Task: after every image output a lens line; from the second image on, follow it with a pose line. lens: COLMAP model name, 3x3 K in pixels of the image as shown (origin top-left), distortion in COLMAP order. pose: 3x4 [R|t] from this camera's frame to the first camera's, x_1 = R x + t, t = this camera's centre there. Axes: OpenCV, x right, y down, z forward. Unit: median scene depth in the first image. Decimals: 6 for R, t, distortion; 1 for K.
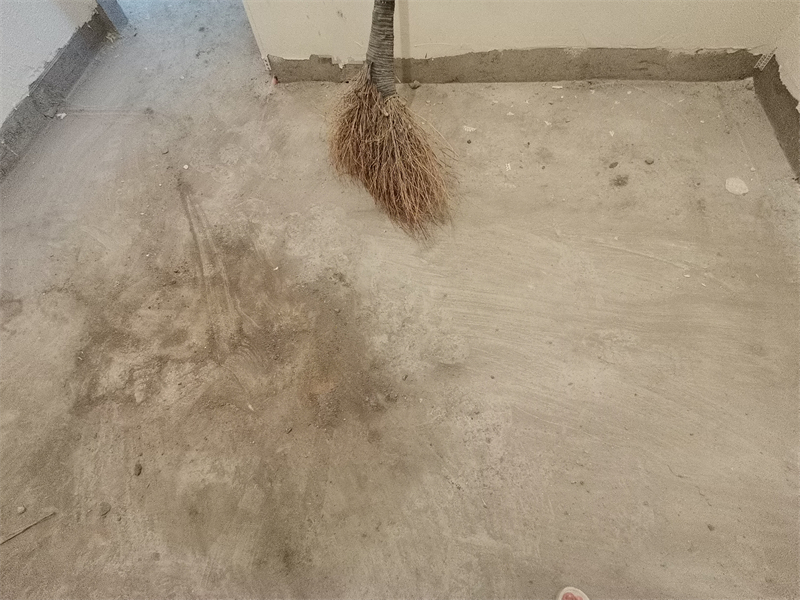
lens RADIAL K [[399.0, 0, 400.0], [0, 399.0, 300.0], [0, 0, 1]] dist [0.005349, -0.012936]
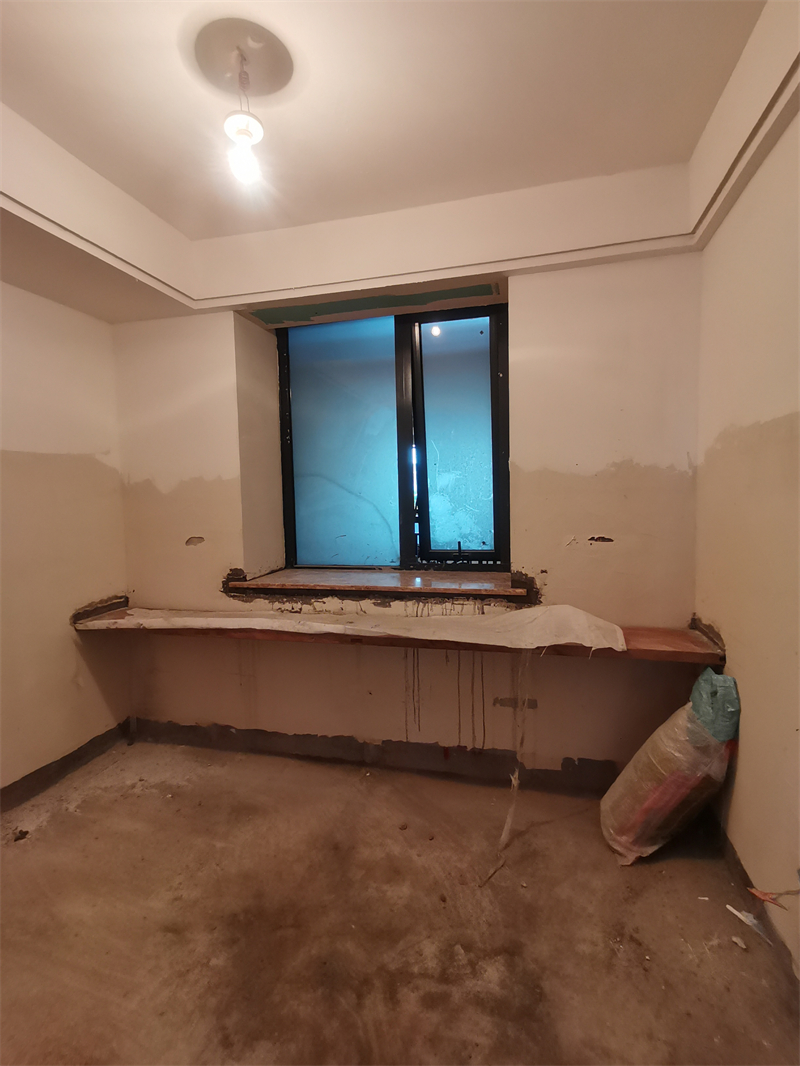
lens RADIAL K [[531.6, 0, 401.1], [0, 531.6, 529.1], [0, 0, 1]] dist [0.005349, -0.012936]
pose [[-0.987710, 0.049066, 0.148396, -0.715701], [0.155330, 0.413620, 0.897102, -1.393282], [-0.017362, 0.909127, -0.416158, 0.543365]]
